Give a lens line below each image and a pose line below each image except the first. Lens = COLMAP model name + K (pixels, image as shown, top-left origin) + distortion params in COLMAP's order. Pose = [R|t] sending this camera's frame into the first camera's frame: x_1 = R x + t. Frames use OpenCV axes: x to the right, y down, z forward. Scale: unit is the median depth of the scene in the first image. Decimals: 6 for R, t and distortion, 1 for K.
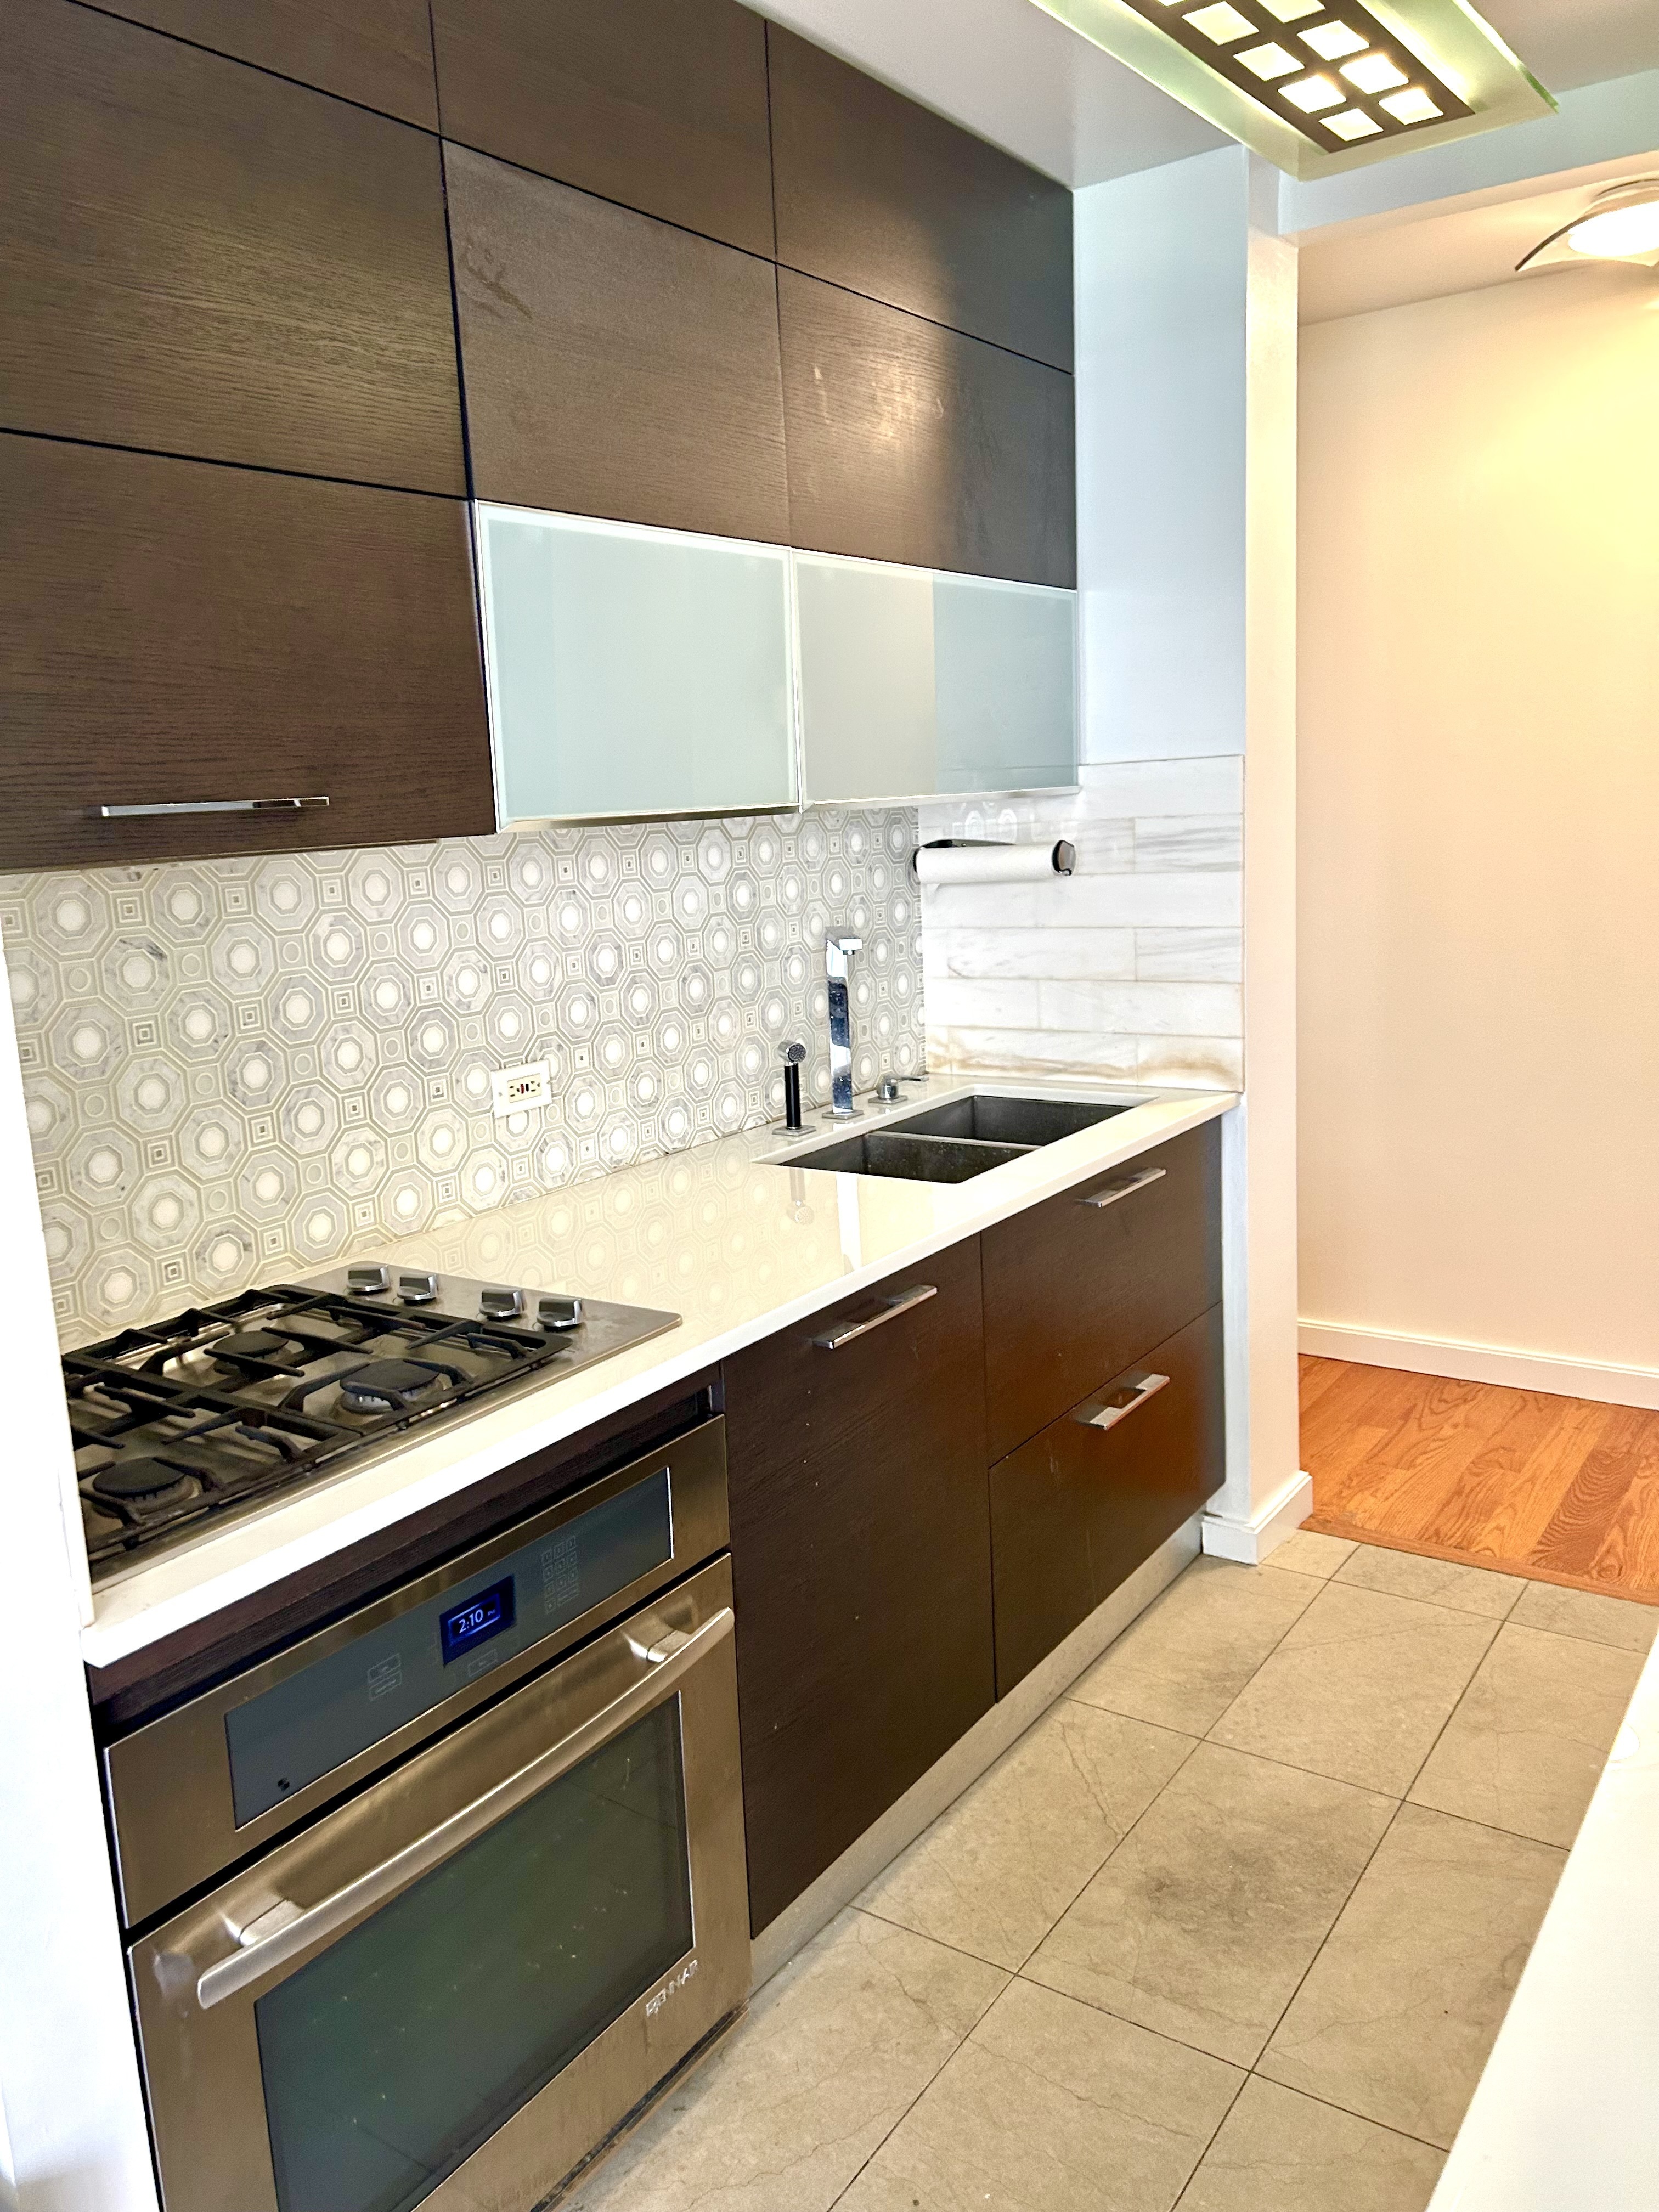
lens RADIAL K [[1645.7, 0, 820.3], [0, 1645.7, 1085.9], [0, 0, 1]] dist [0.050800, -0.061622]
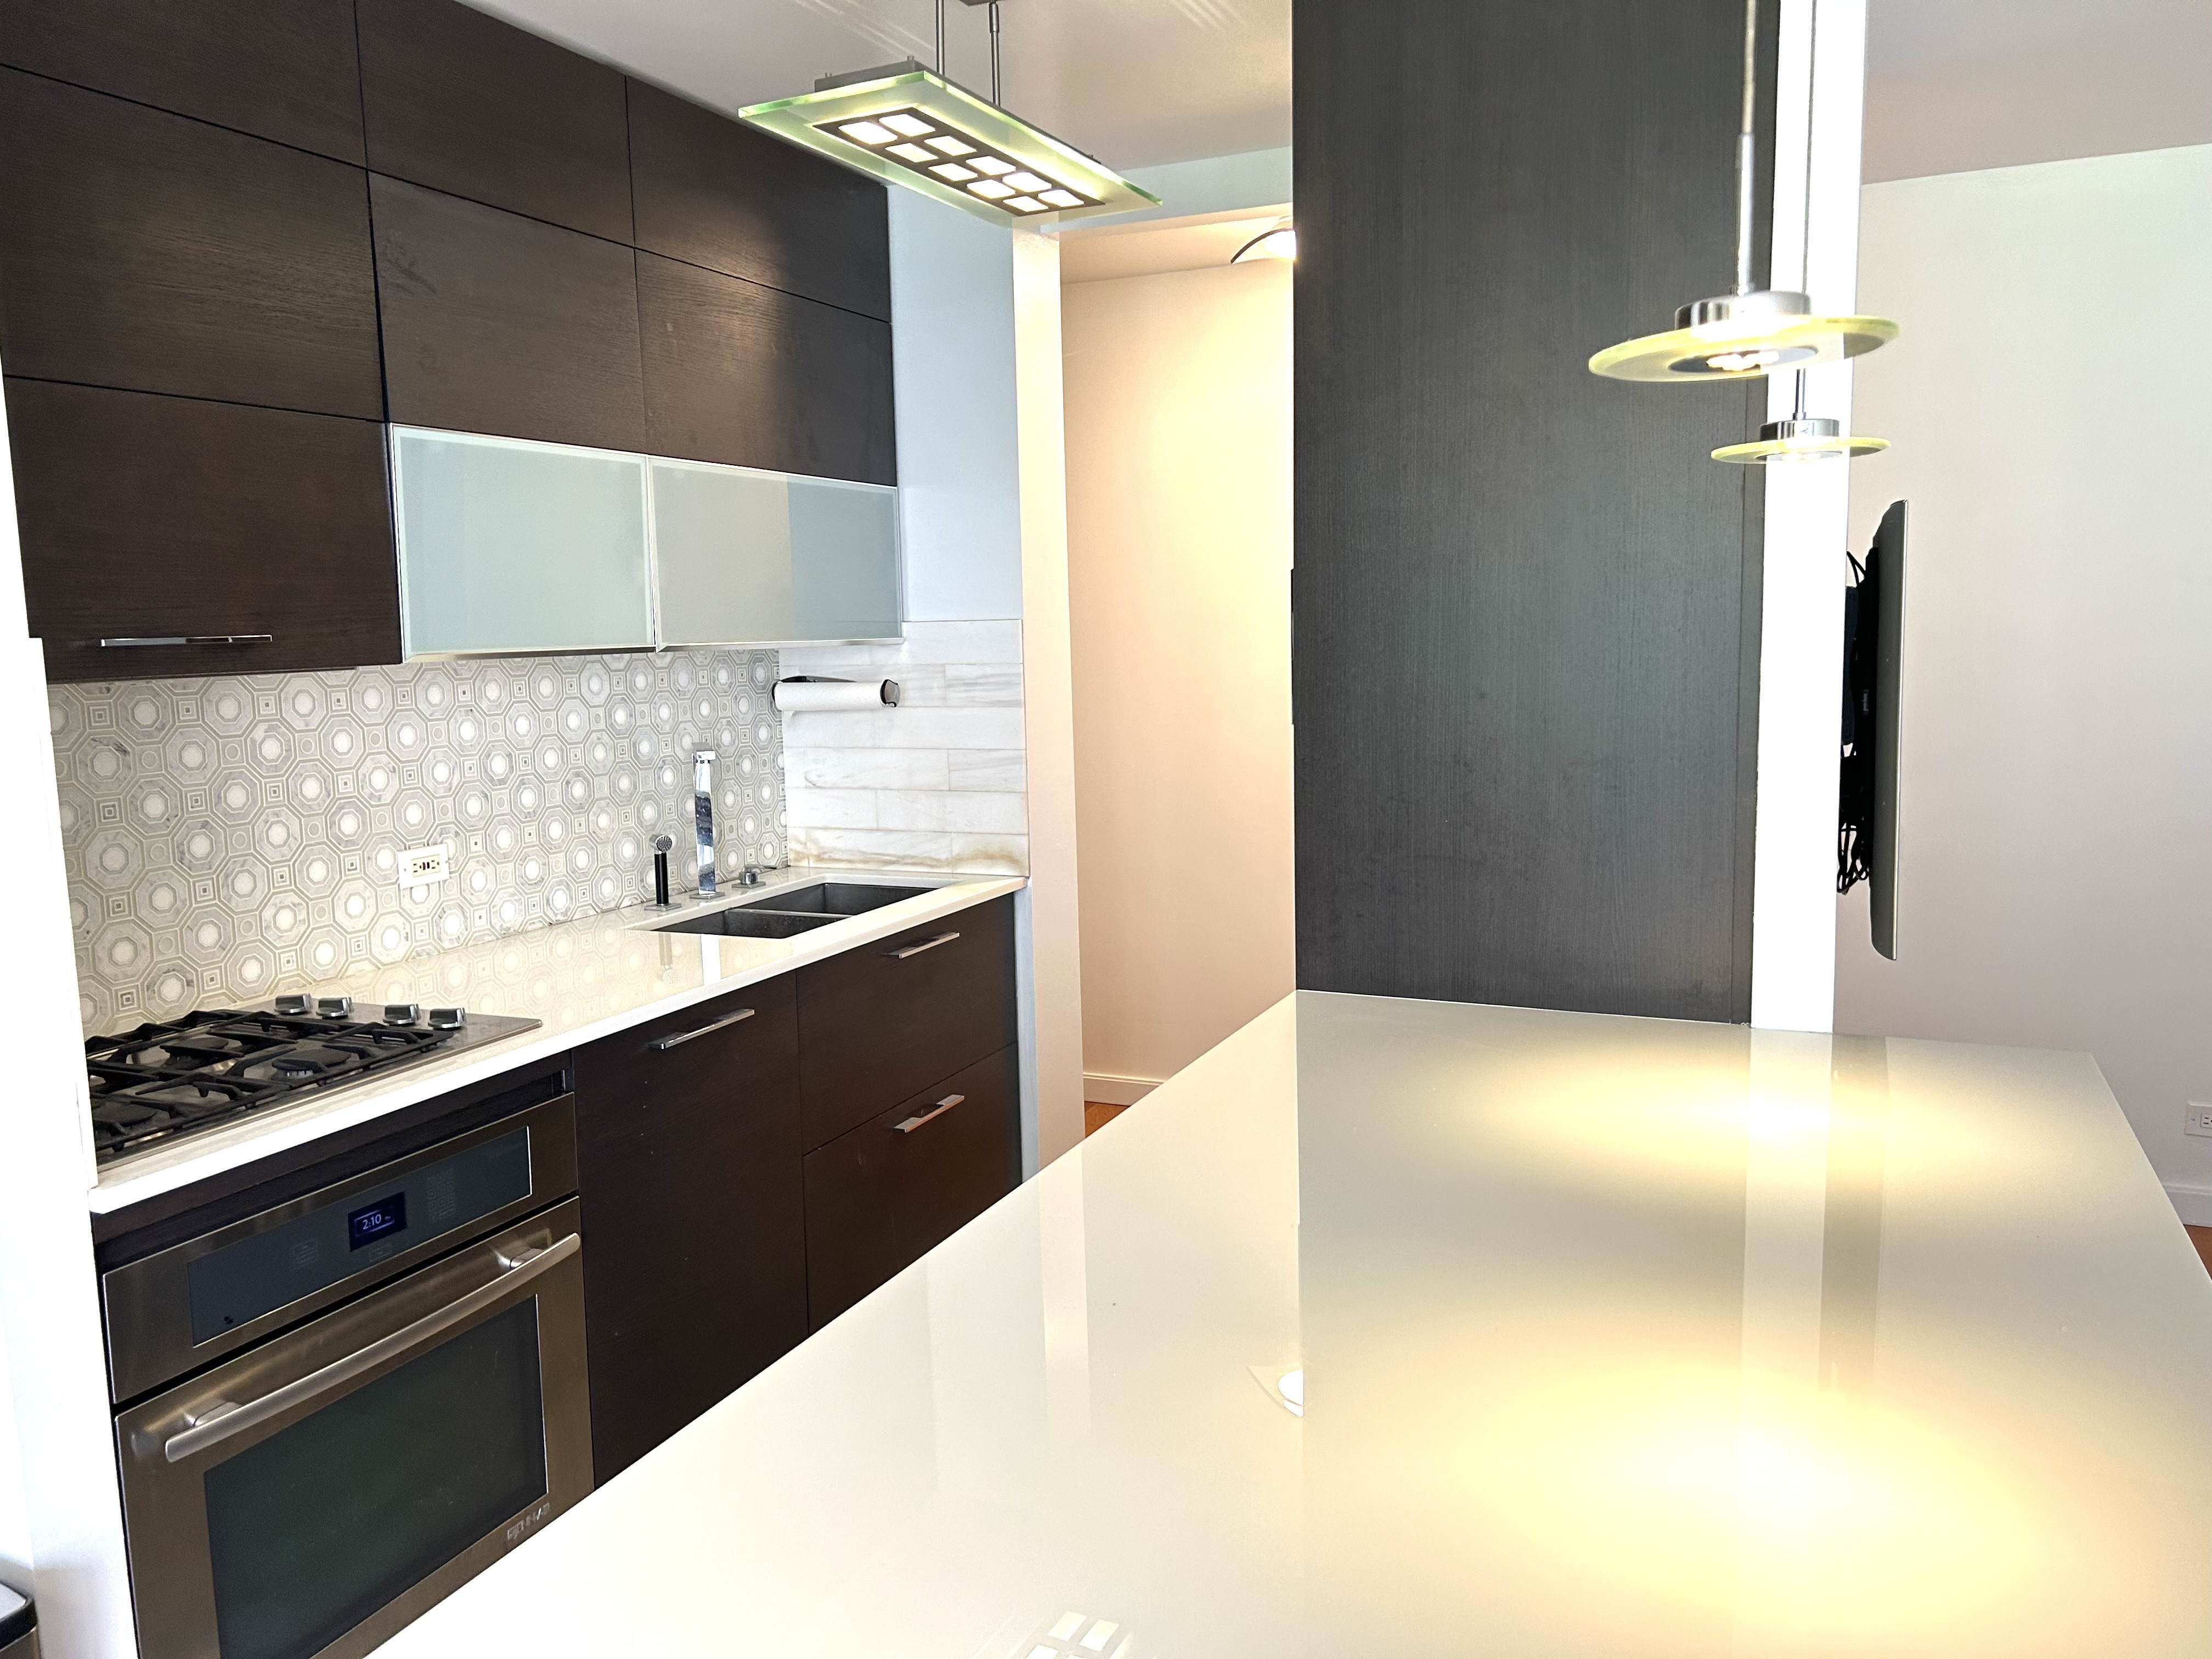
lens RADIAL K [[1645.7, 0, 1106.0], [0, 1645.7, 829.5], [0, 0, 1]] dist [0.050800, -0.061622]
pose [[0.980581, 0.003729, 0.196077, 0.084369], [0.007034, 0.998507, -0.054164, 0.049269], [-0.195986, 0.054491, 0.979091, -0.357467]]
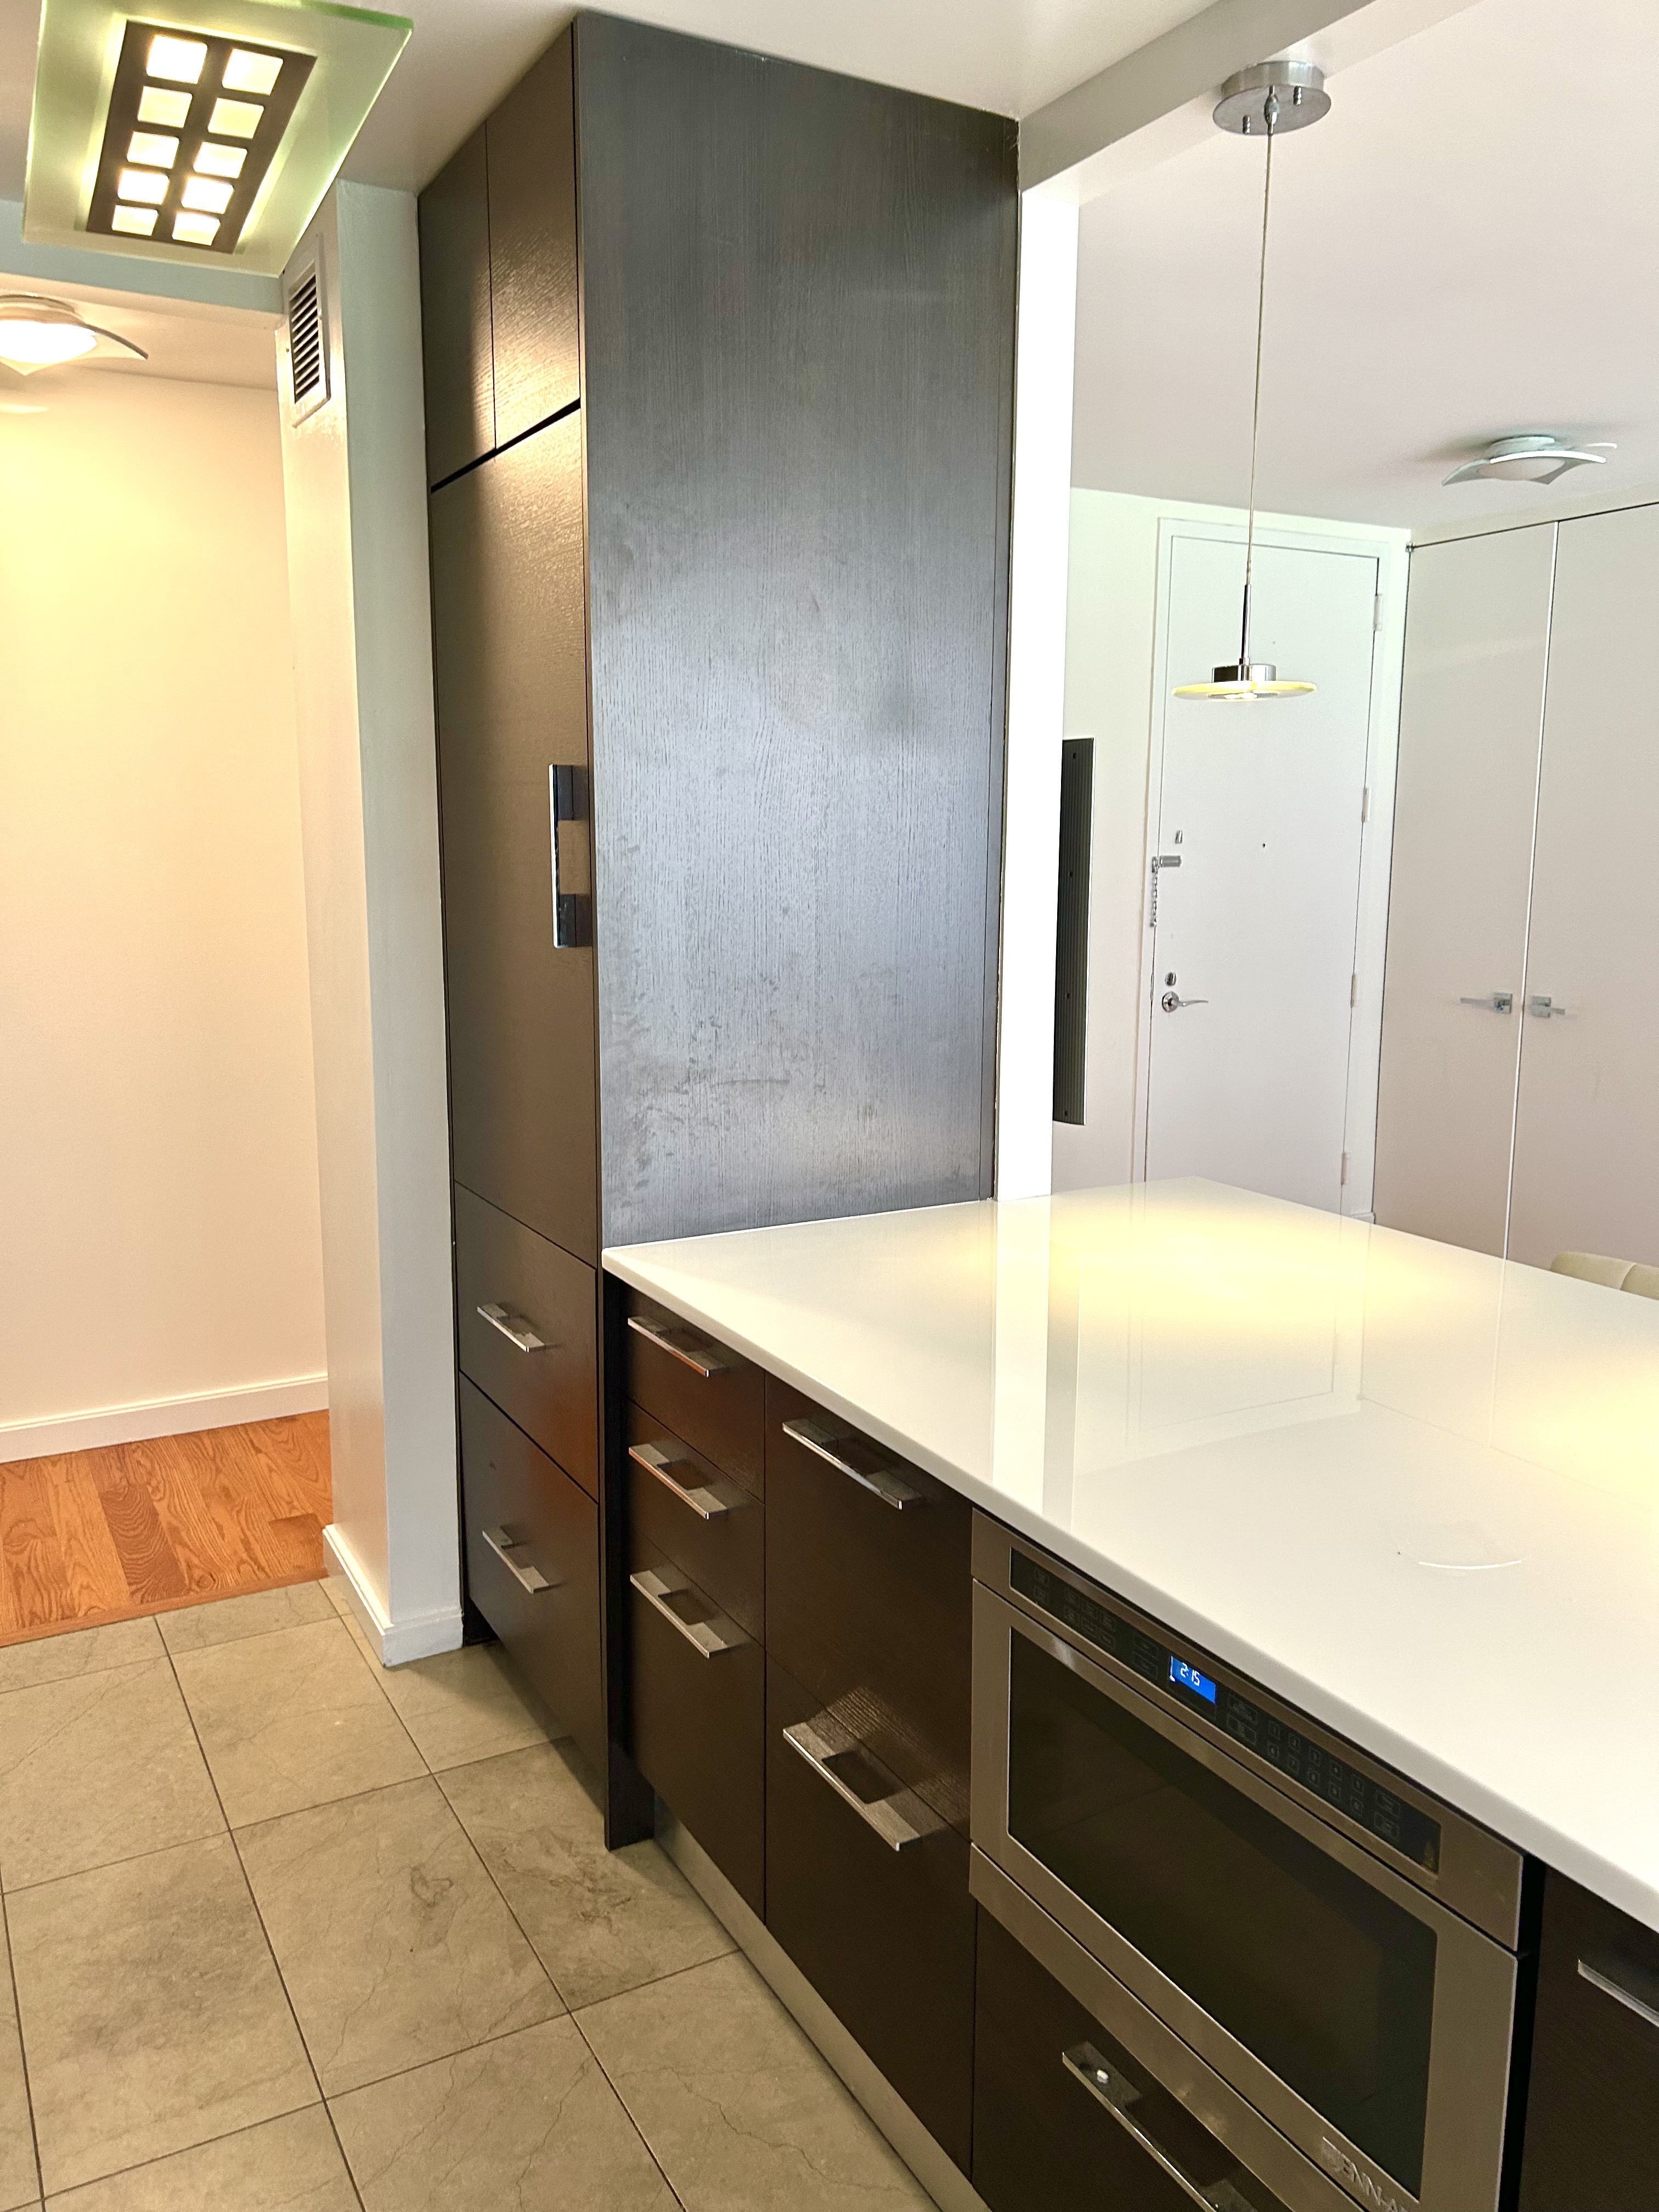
lens RADIAL K [[1645.7, 0, 820.3], [0, 1645.7, 1085.9], [0, 0, 1]] dist [0.050800, -0.061622]
pose [[0.429264, -0.088931, 0.898790, -0.397521], [0.131011, 0.990747, 0.035458, -0.018409], [-0.893626, 0.102530, 0.436943, 0.180719]]
